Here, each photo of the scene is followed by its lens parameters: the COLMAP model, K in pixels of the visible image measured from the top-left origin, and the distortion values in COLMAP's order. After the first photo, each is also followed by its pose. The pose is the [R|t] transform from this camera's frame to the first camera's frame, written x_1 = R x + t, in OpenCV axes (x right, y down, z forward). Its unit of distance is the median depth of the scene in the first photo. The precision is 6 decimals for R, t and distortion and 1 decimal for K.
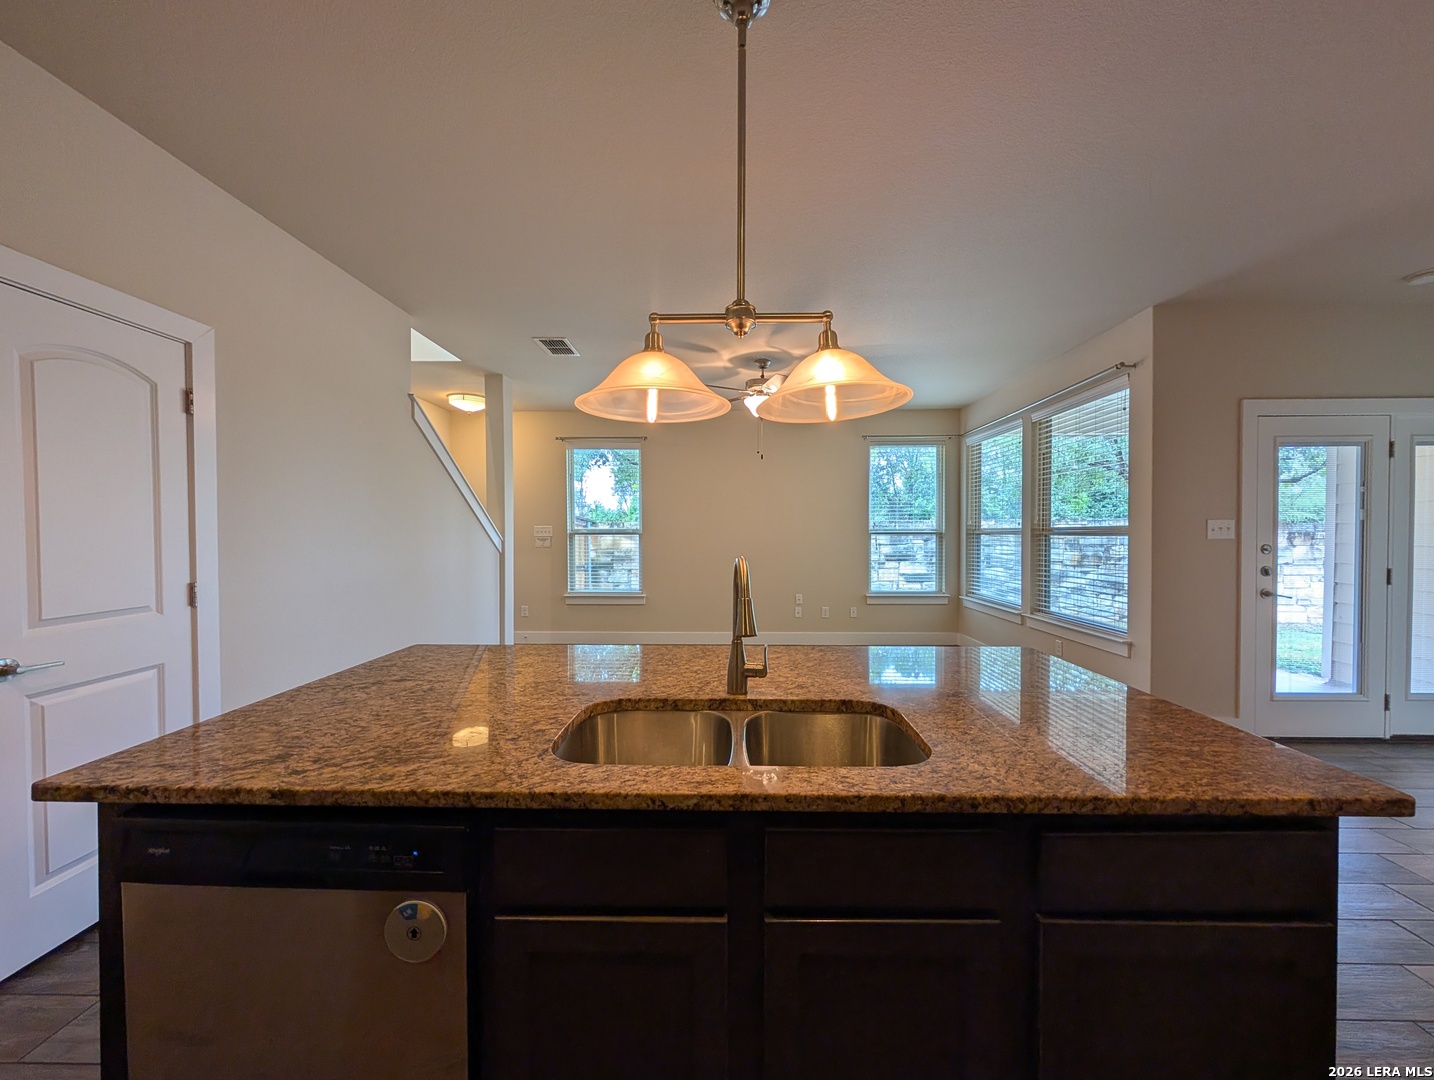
lens RADIAL K [[543.6, 0, 716.9], [0, 543.6, 540.0], [0, 0, 1]] dist [-0.001471, 0.000288]
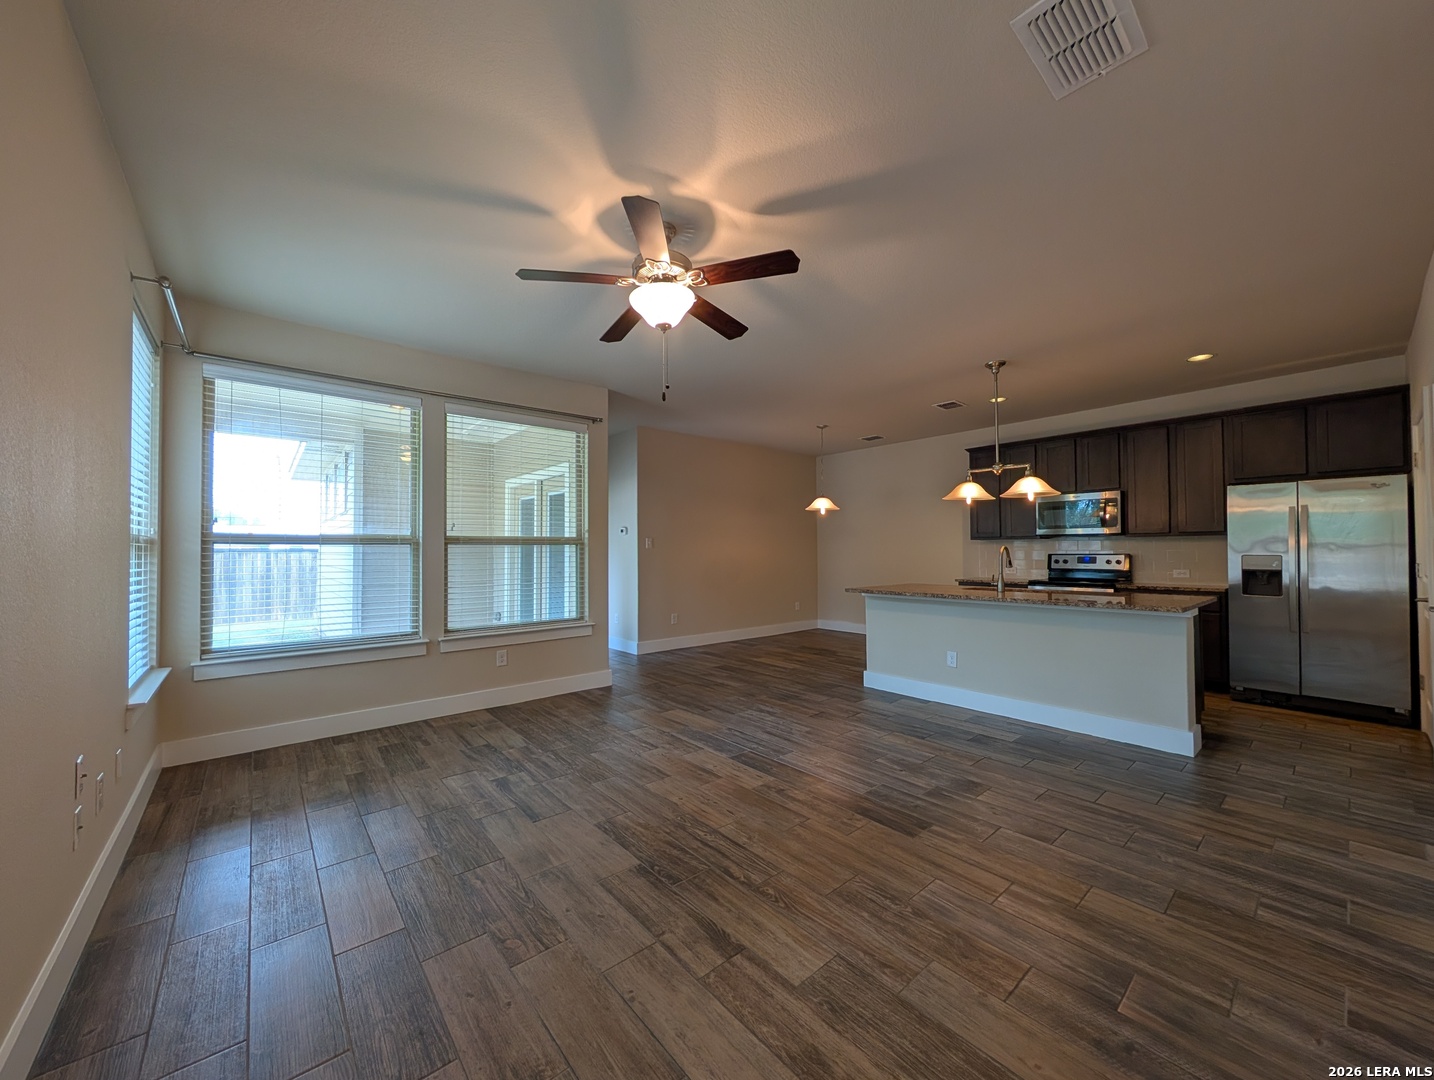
lens RADIAL K [[543.6, 0, 724.8], [0, 543.6, 543.5], [0, 0, 1]] dist [-0.001471, 0.000288]
pose [[-0.673307, 0.014056, 0.739230, -0.469747], [0.016276, 0.999859, -0.004187, 0.001108], [-0.739184, 0.009212, -0.673440, 1.683500]]
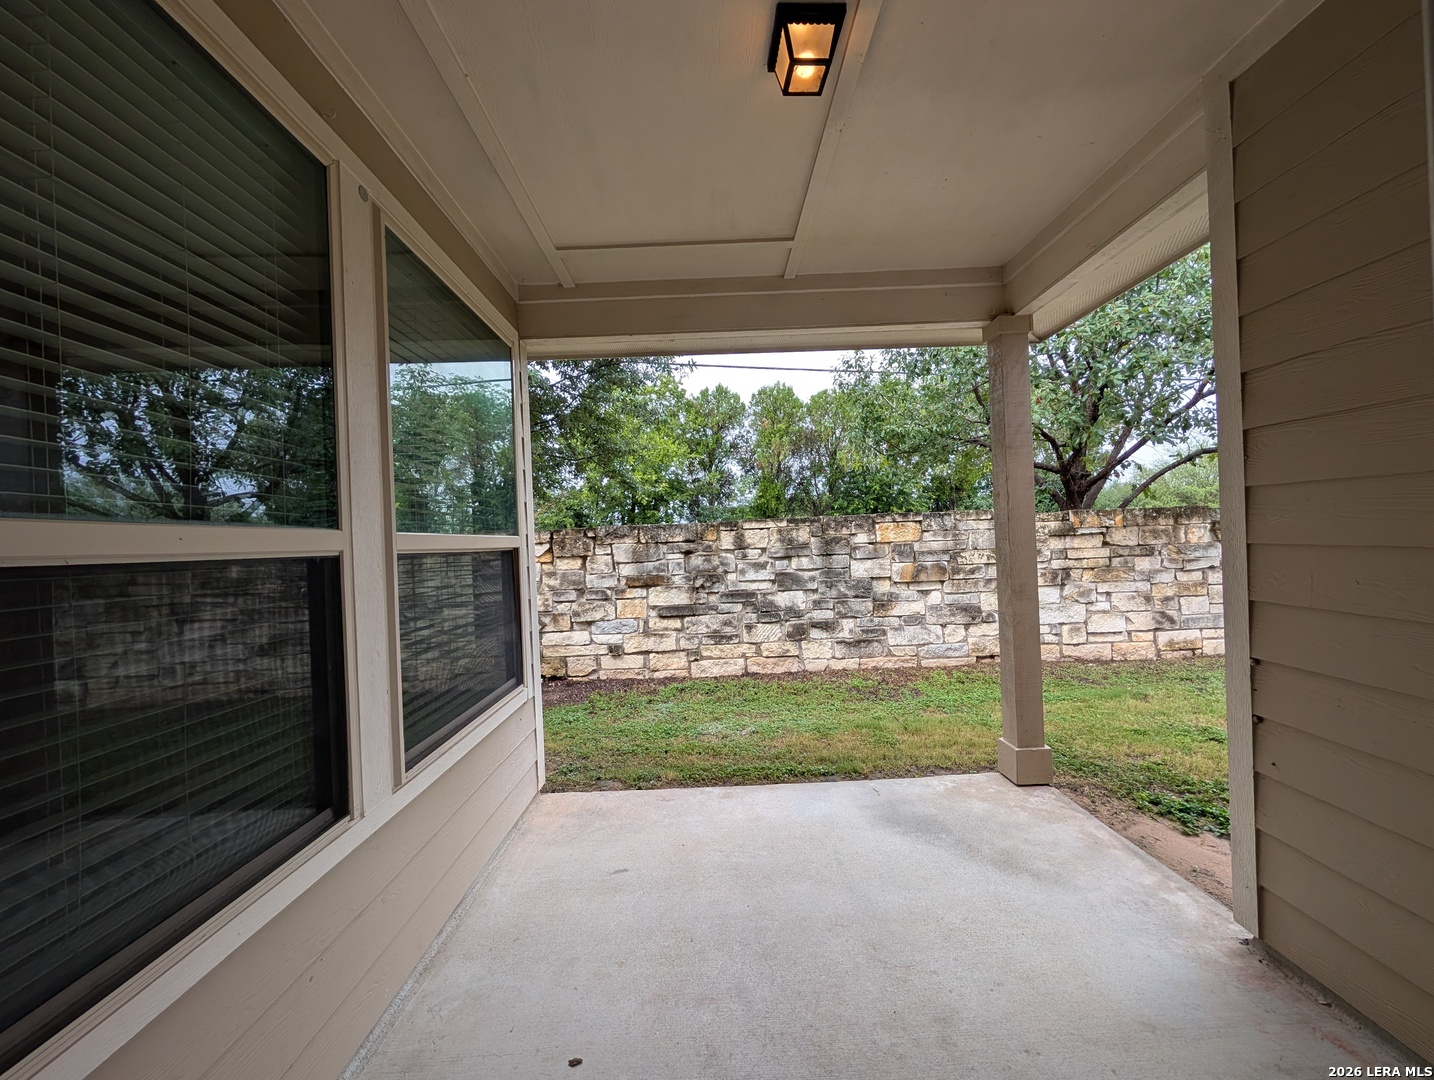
lens RADIAL K [[543.6, 0, 722.6], [0, 543.6, 542.6], [0, 0, 1]] dist [-0.001471, 0.000288]
pose [[0.998310, -0.038704, 0.043350, 1.104437], [0.039402, 0.999105, -0.015361, -0.003320], [-0.042717, 0.017043, 0.998942, 0.935196]]
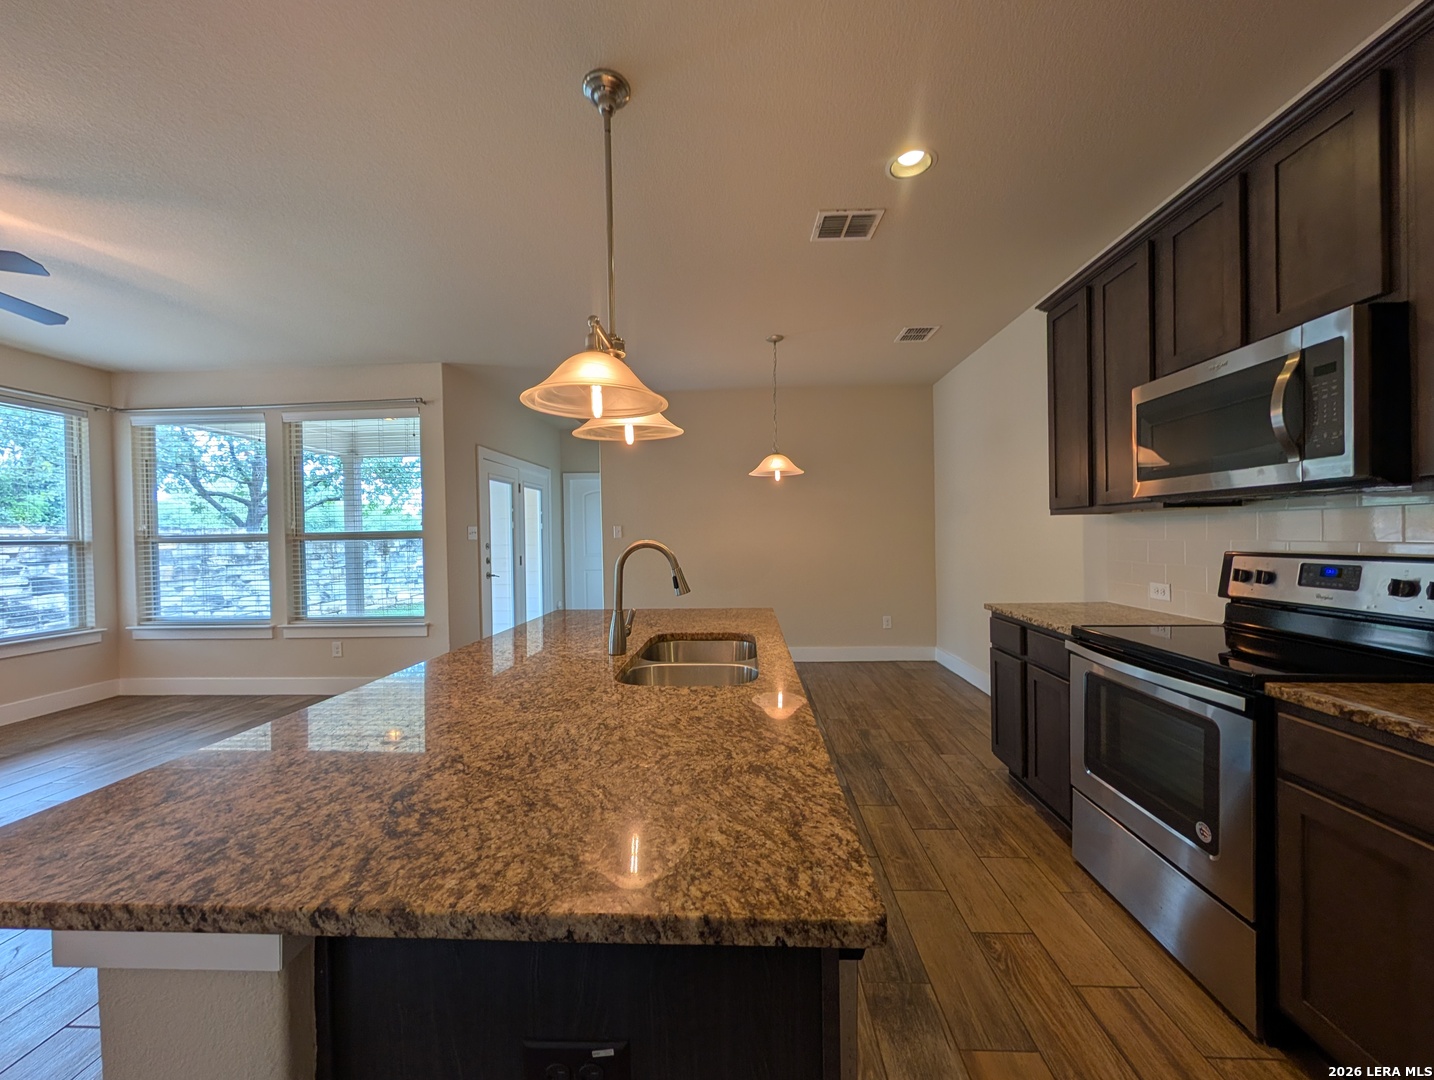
lens RADIAL K [[543.6, 0, 722.6], [0, 543.6, 538.5], [0, 0, 1]] dist [-0.001471, 0.000288]
pose [[0.021765, -0.004172, 0.999754, -0.475261], [0.031730, 0.999490, 0.003480, 0.010399], [-0.999259, 0.031646, 0.021886, 0.296029]]
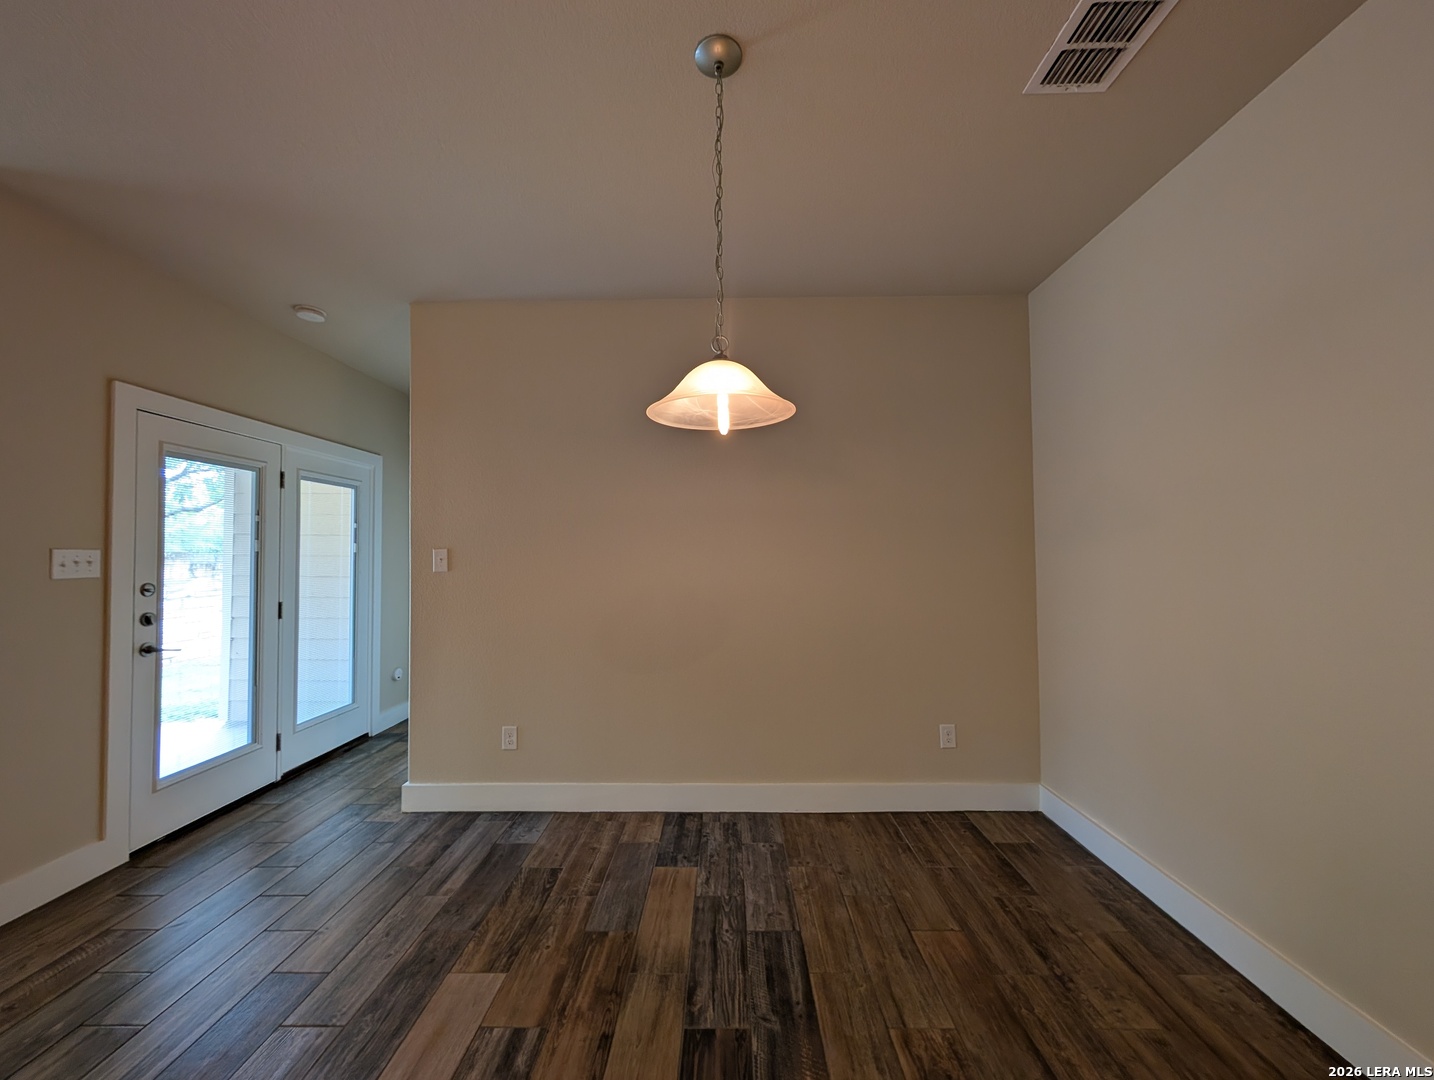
lens RADIAL K [[543.6, 0, 721.8], [0, 543.6, 539.6], [0, 0, 1]] dist [-0.001471, 0.000288]
pose [[-0.010350, 0.030994, 0.999466, 0.247134], [0.025048, 0.999214, -0.030727, -0.008822], [-0.999633, 0.024716, -0.011118, 0.210965]]
